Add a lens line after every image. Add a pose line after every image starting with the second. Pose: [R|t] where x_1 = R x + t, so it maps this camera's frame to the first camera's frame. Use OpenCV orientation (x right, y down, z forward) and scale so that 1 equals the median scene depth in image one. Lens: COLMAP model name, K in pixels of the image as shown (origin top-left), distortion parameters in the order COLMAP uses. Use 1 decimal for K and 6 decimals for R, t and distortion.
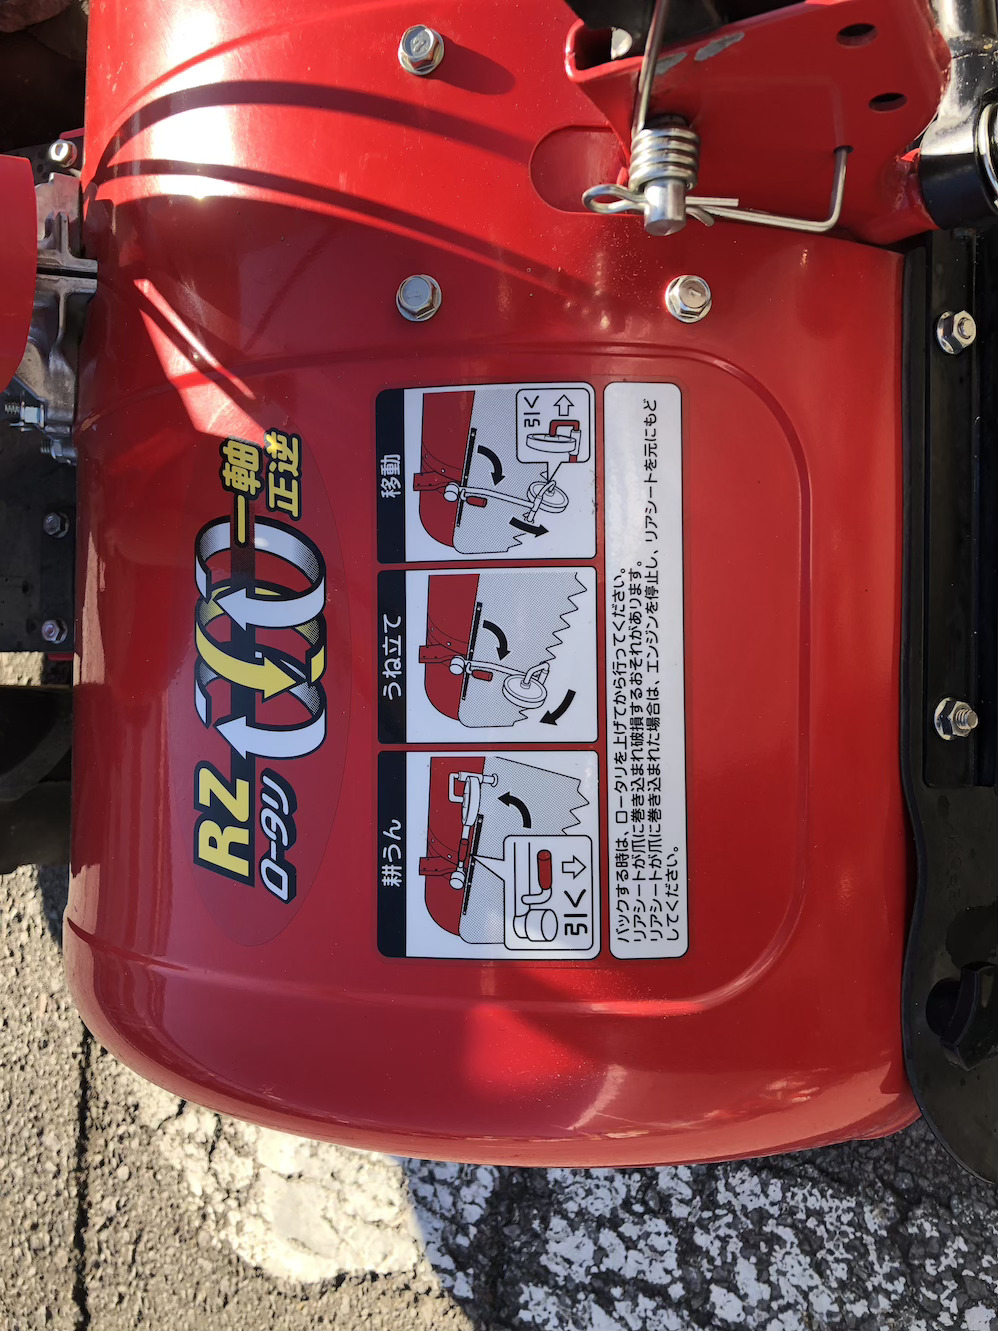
lens RADIAL K [[1095.0, 0, 499.0], [0, 1095.0, 665.5], [0, 0, 1]] dist [0.071744, -0.118280]
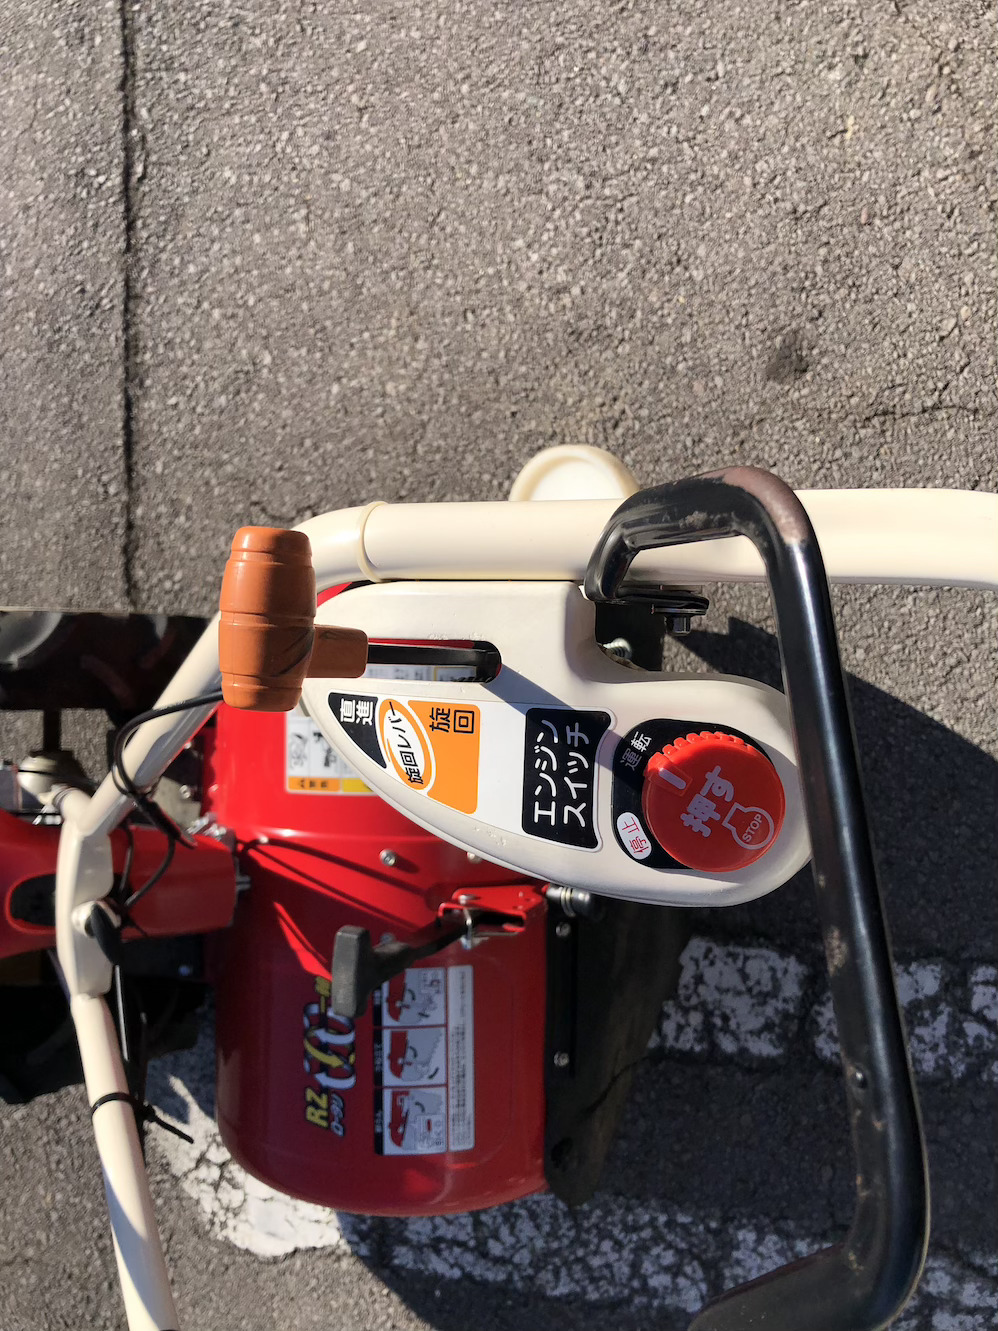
lens RADIAL K [[1088.7, 0, 495.9], [0, 1088.7, 637.5], [0, 0, 1]] dist [-0.014902, -0.016628]
pose [[0.985119, 0.001769, 0.171862, -0.159128], [-0.004285, 0.999889, 0.014269, -0.654181], [-0.171818, -0.014793, 0.985018, -1.078673]]
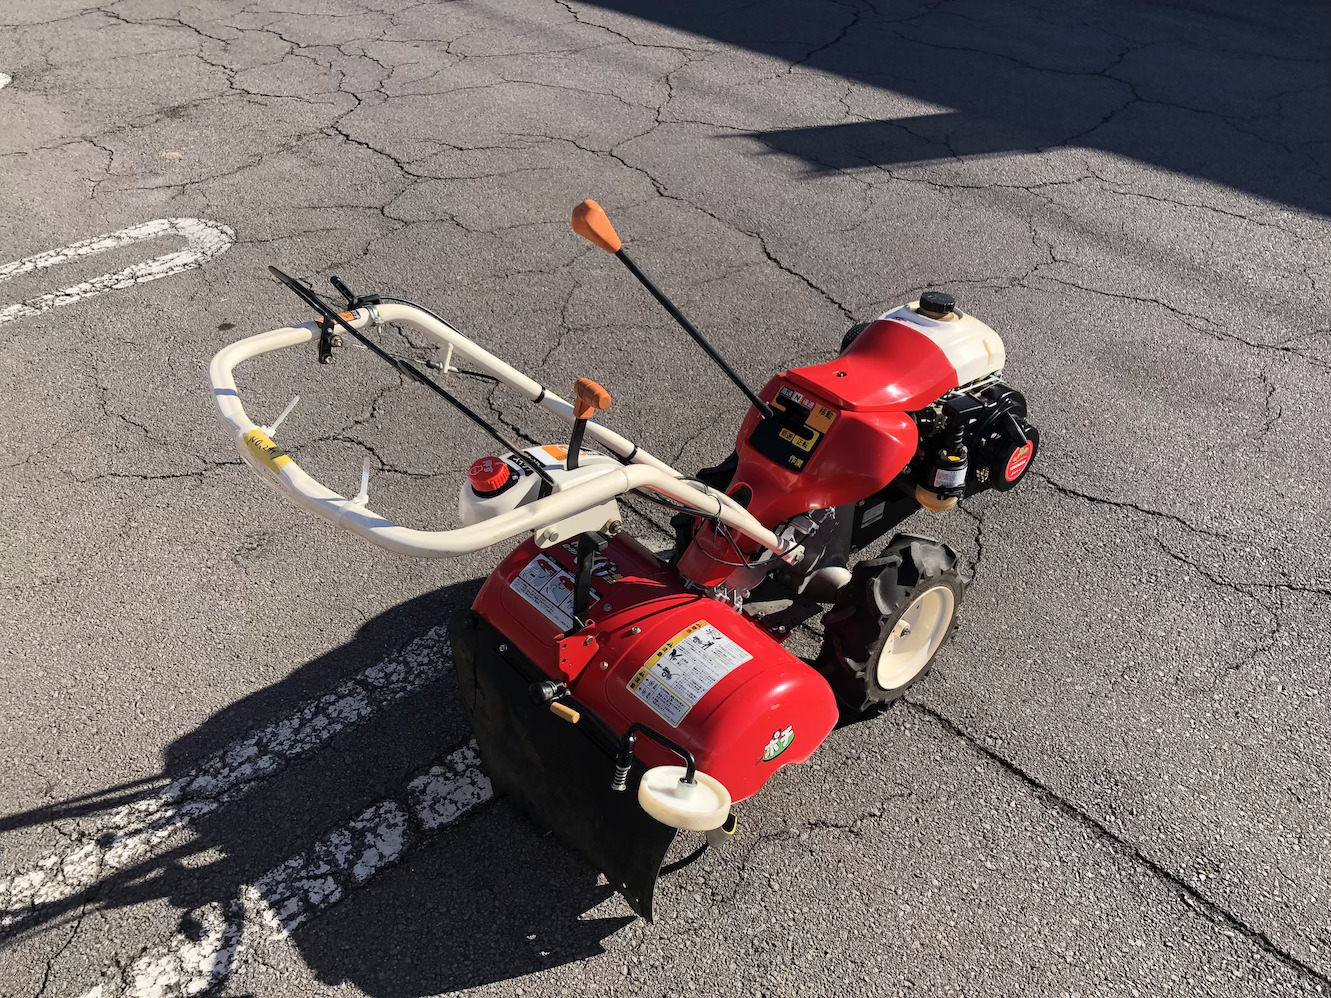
lens RADIAL K [[1102.3, 0, 665.5], [0, 1102.3, 499.0], [0, 0, 1]] dist [-0.116325, -0.010405]
pose [[-0.665929, 0.714182, -0.215598, 0.300280], [-0.666840, -0.440286, 0.601226, -2.012995], [0.334460, 0.544143, 0.769445, -1.961621]]
